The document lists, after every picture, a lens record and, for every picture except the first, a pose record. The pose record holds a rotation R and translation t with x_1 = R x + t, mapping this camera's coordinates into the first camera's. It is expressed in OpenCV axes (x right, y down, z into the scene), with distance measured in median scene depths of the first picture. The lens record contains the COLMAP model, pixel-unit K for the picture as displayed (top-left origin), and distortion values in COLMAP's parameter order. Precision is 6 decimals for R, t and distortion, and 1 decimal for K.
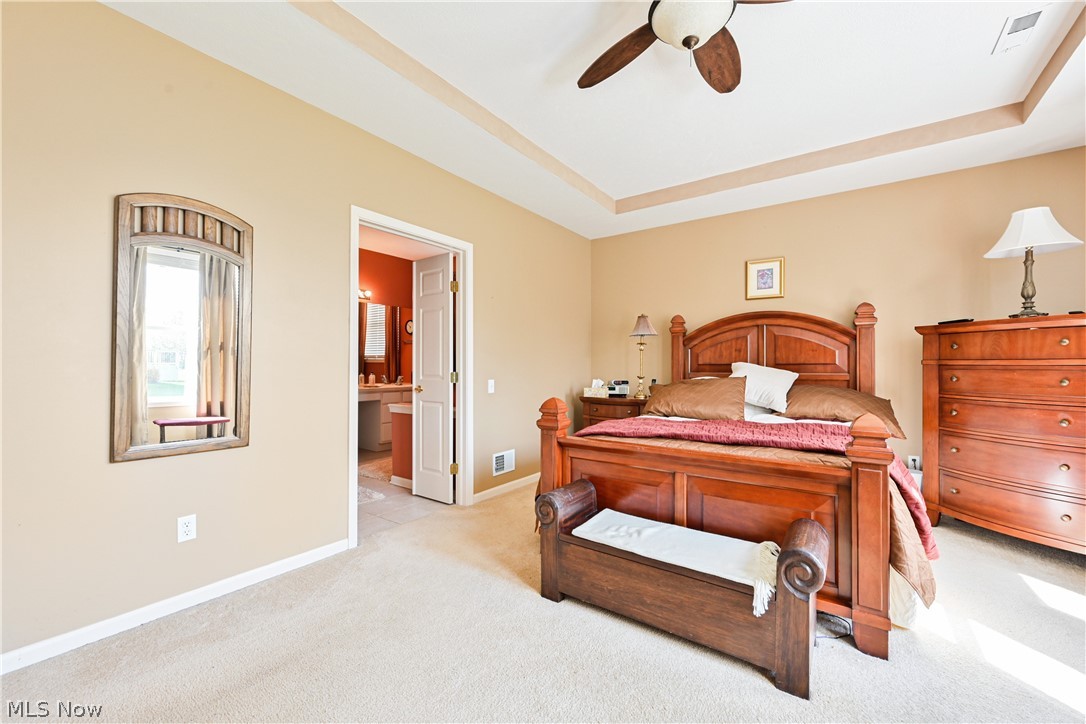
lens RADIAL K [[433.3, 0, 540.2], [0, 433.3, 366.9], [0, 0, 1]] dist [-0.001179, -0.000133]
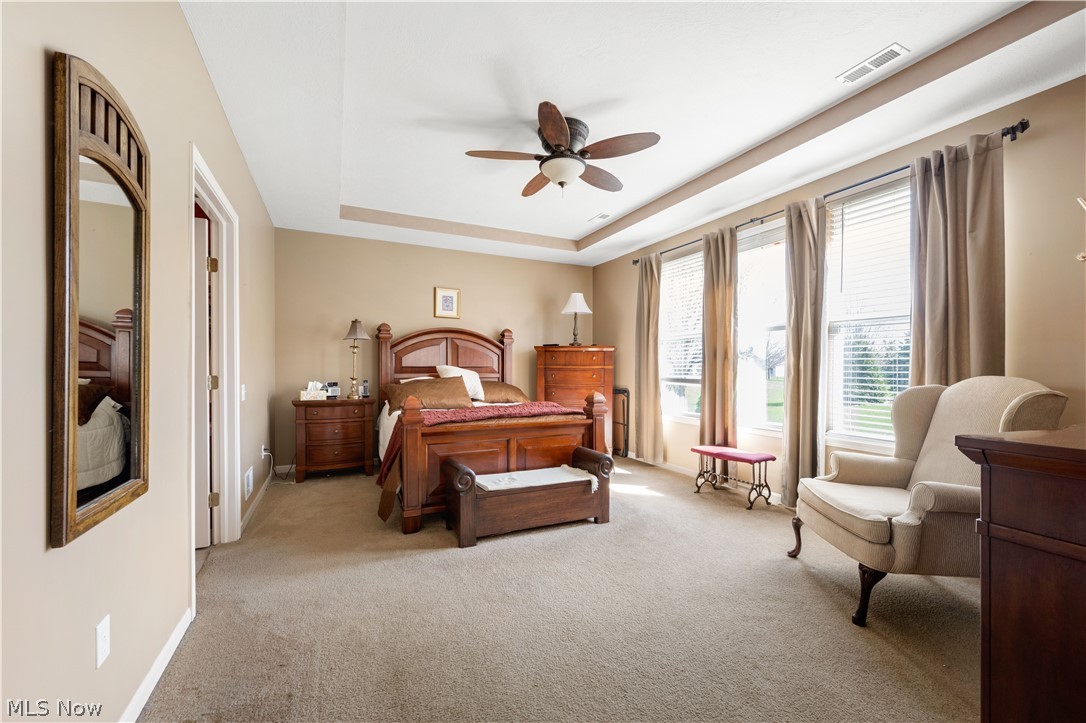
lens RADIAL K [[437.3, 0, 546.4], [0, 437.3, 375.0], [0, 0, 1]] dist [0.001183, 0.000014]
pose [[0.472237, -0.014059, 0.881359, -0.645506], [-0.002321, 0.999850, 0.017193, -0.005478], [-0.881469, -0.010164, 0.472133, 0.106603]]
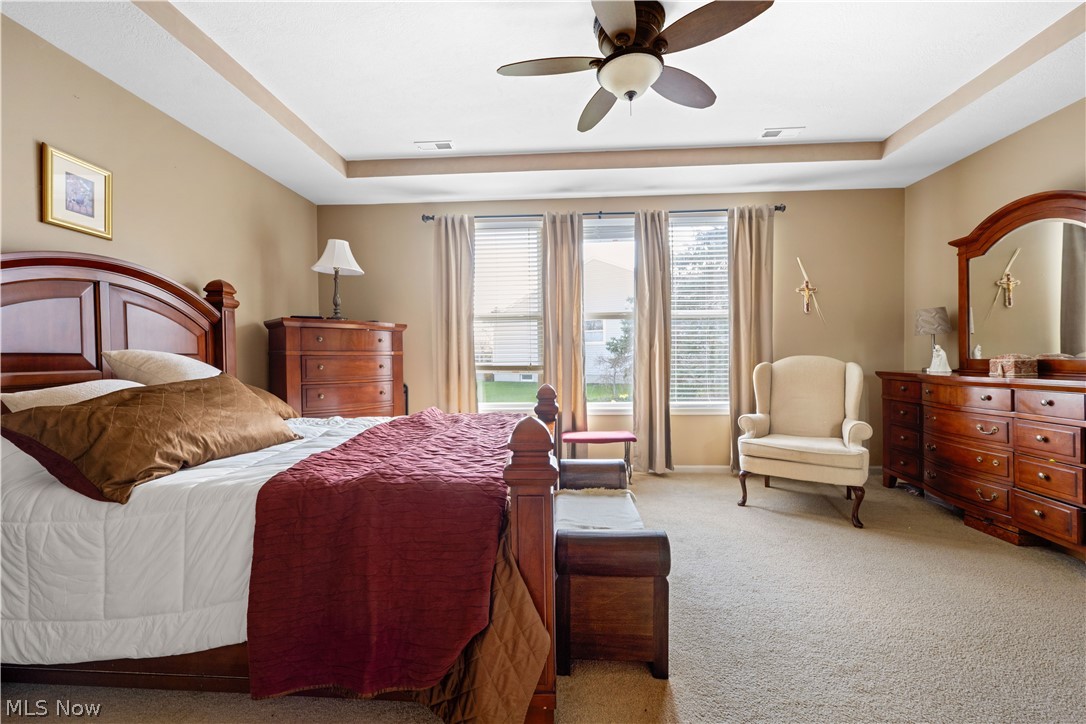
lens RADIAL K [[435.2, 0, 540.5], [0, 435.2, 358.4], [0, 0, 1]] dist [-0.000485, -0.000135]
pose [[-0.546824, -0.002533, 0.837244, -0.289828], [0.010576, 0.999895, 0.009932, -0.001131], [-0.837181, 0.014286, -0.546740, 0.992285]]
